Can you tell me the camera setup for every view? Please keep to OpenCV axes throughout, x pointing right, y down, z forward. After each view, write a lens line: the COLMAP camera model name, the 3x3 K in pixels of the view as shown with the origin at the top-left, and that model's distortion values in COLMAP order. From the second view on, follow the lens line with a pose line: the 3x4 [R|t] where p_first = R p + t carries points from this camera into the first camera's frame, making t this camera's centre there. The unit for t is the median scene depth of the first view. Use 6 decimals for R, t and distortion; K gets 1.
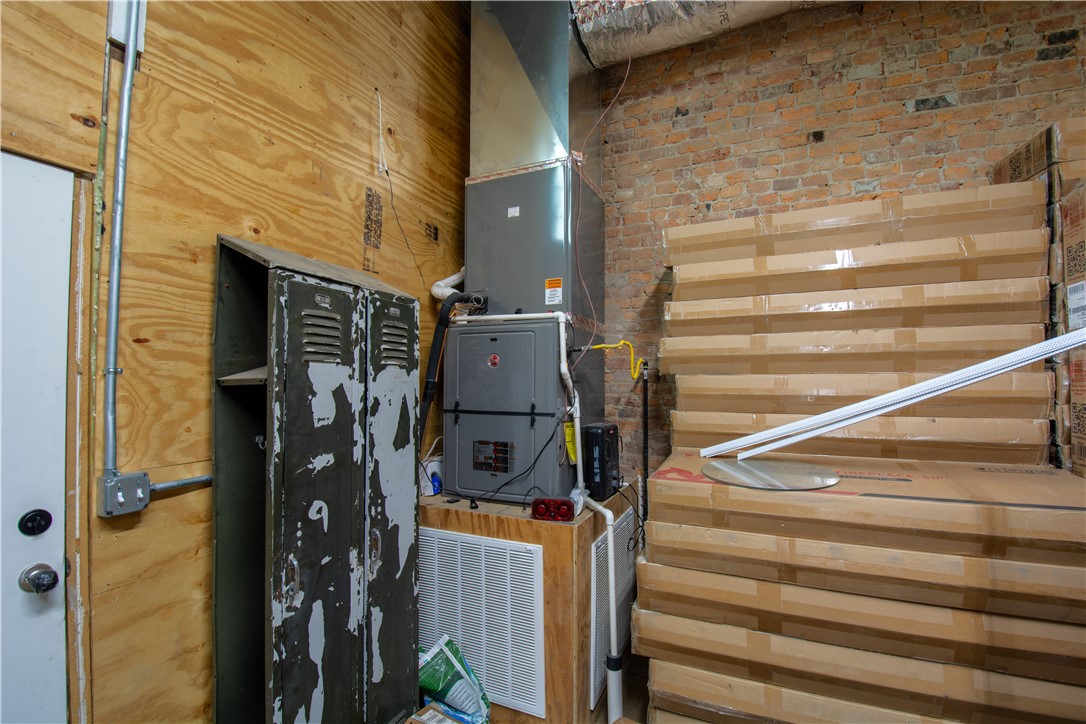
lens RADIAL K [[482.9, 0, 545.5], [0, 482.9, 364.2], [0, 0, 1]] dist [0.006666, -0.016549]
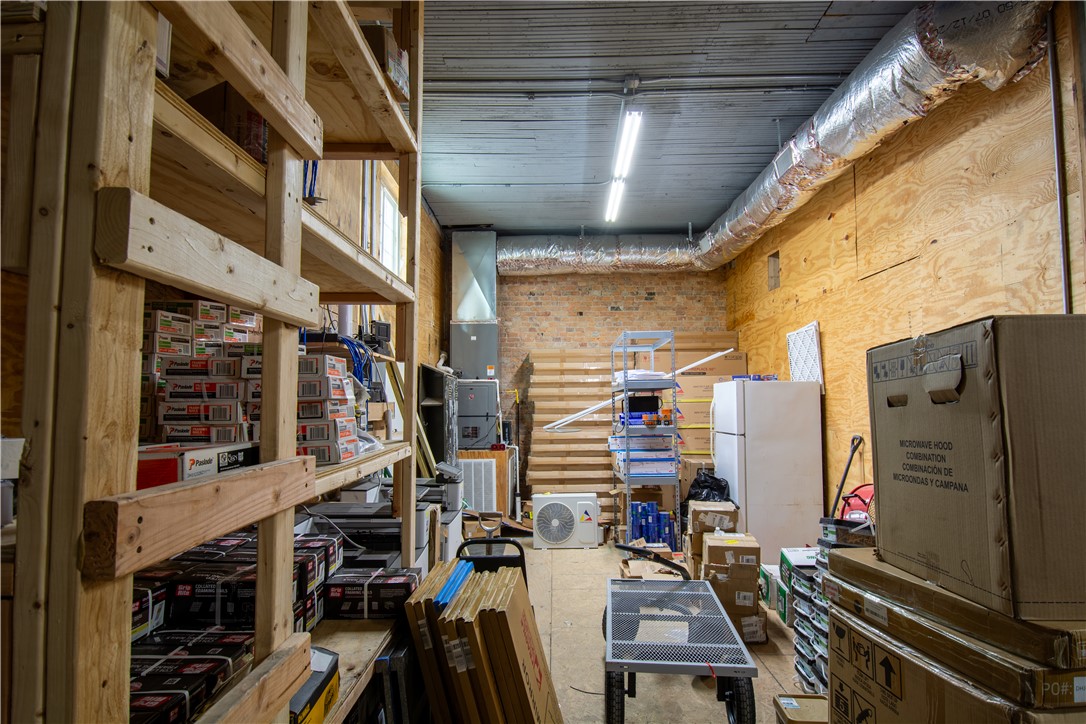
lens RADIAL K [[601.8, 0, 543.0], [0, 601.8, 361.1], [0, 0, 1]] dist [-0.002831, -0.000280]
pose [[0.922271, 0.019322, 0.386061, -1.027902], [-0.005450, 0.999301, -0.036994, -0.083704], [-0.386506, 0.032014, 0.921731, -2.233619]]
